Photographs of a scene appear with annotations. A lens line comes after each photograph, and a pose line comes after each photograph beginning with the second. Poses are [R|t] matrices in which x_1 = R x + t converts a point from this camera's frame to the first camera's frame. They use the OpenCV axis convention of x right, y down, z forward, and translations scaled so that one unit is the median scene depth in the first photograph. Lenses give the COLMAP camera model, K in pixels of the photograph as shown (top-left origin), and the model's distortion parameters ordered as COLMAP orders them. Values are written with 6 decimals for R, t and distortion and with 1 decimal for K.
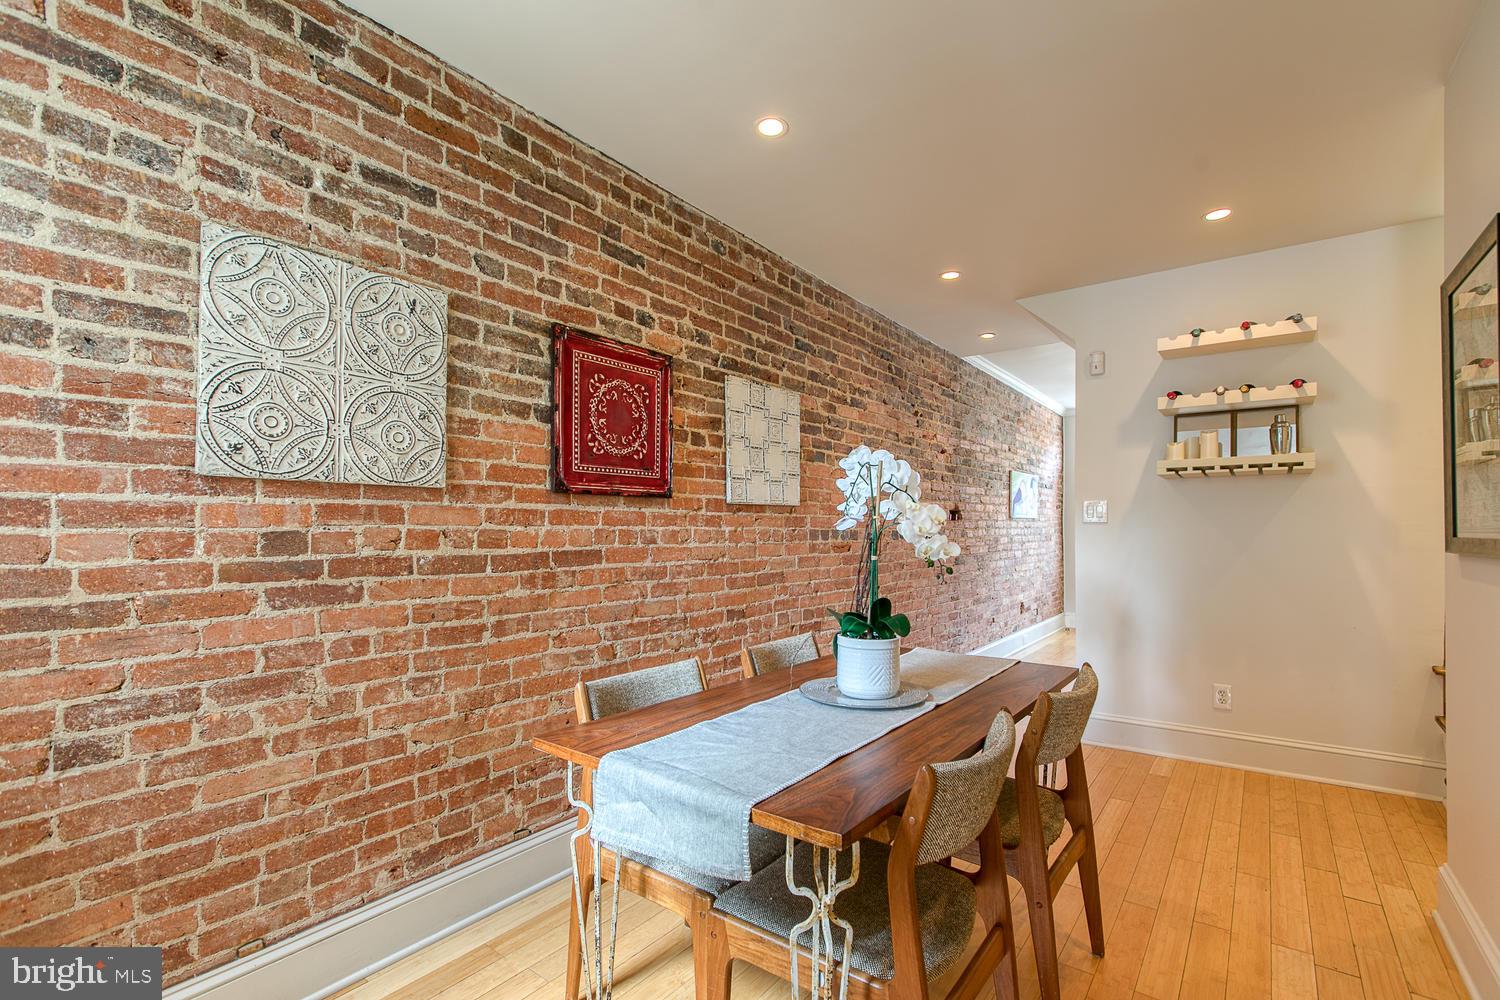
lens RADIAL K [[667.5, 0, 771.3], [0, 667.5, 534.4], [0, 0, 1]] dist [0.001049, 0.000583]
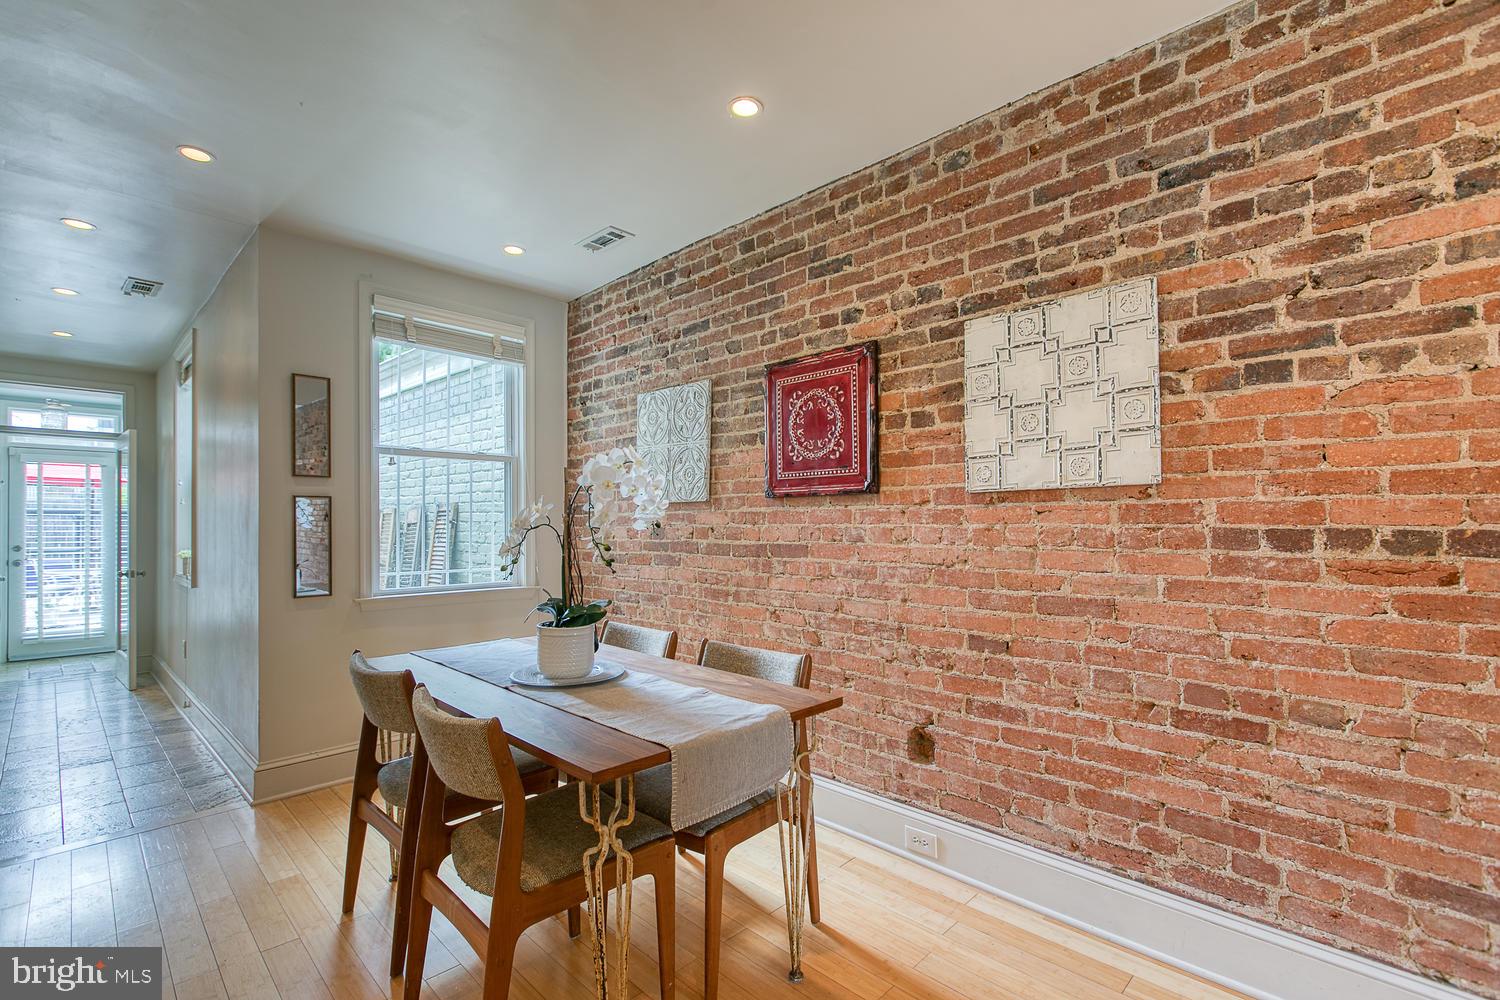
lens RADIAL K [[688.1, 0, 815.3], [0, 688.1, 512.4], [0, 0, 1]] dist [-0.001937, -0.001972]
pose [[-0.106262, -0.003312, -0.994333, 0.842895], [0.004903, 0.999981, -0.003855, -0.025869], [0.994326, -0.005285, -0.106243, 1.064951]]
